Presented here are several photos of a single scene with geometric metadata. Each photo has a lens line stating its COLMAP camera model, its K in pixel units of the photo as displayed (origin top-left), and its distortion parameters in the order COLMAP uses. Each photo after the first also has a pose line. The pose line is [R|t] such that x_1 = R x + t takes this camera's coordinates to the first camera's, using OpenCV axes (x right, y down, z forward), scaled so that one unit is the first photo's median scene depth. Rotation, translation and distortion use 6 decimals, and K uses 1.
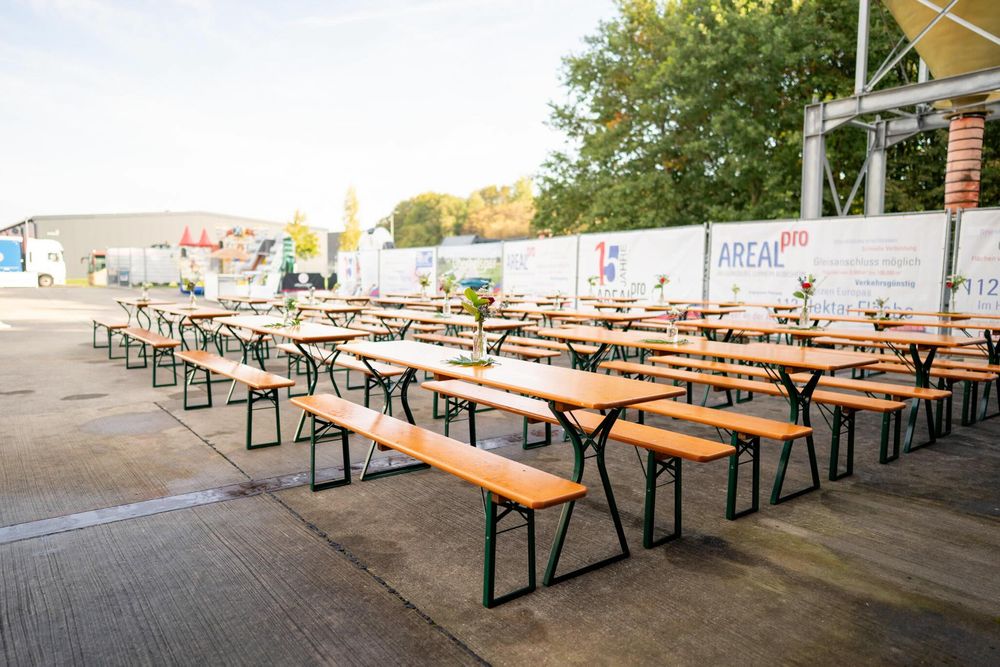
lens RADIAL K [[716.9, 0, 466.3], [0, 716.9, 323.6], [0, 0, 1]] dist [-0.006215, 0.024783]
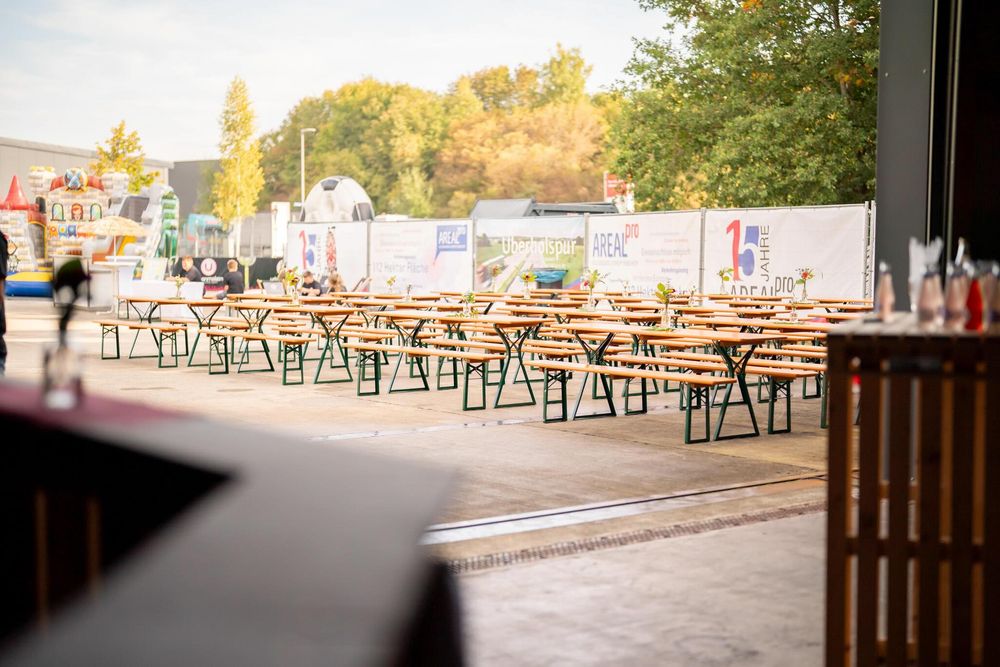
lens RADIAL K [[1560.4, 0, 500.0], [0, 1560.4, 333.5], [0, 0, 1]] dist [-0.033913, 0.762809]
pose [[0.999174, -0.001501, 0.040613, -0.046093], [0.002251, 0.999828, -0.018425, 0.011890], [-0.040578, 0.018501, 0.999005, -0.229566]]
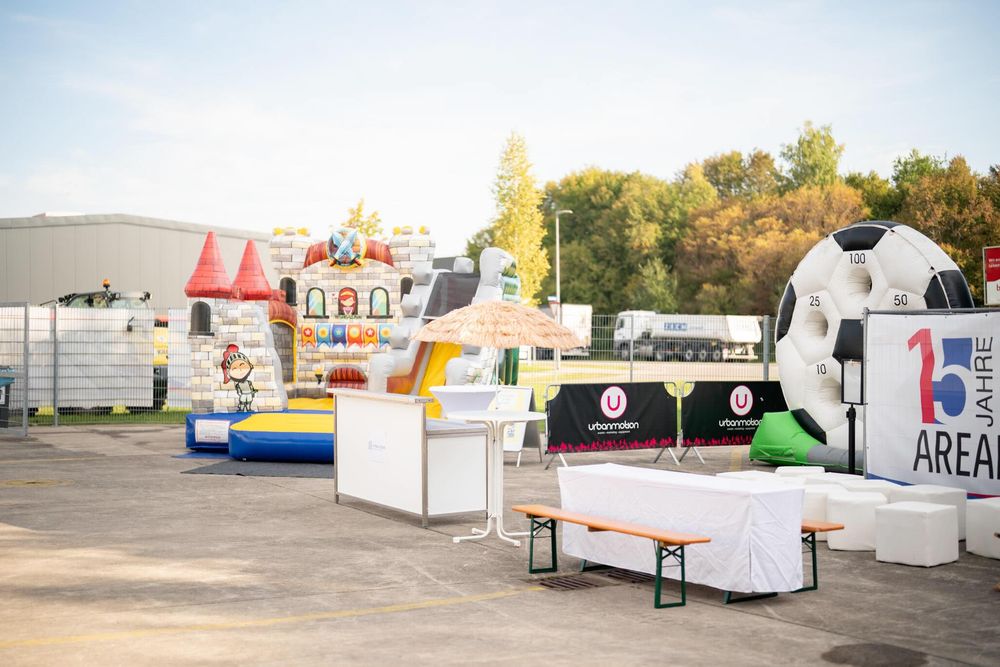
lens RADIAL K [[1560.4, 0, 500.0], [0, 1560.4, 333.5], [0, 0, 1]] dist [-0.033913, 0.762809]
pose [[0.996174, -0.009518, -0.086878, -0.209975], [0.002453, 0.996706, -0.081066, -0.038702], [0.087363, 0.080543, 0.992915, 0.354089]]
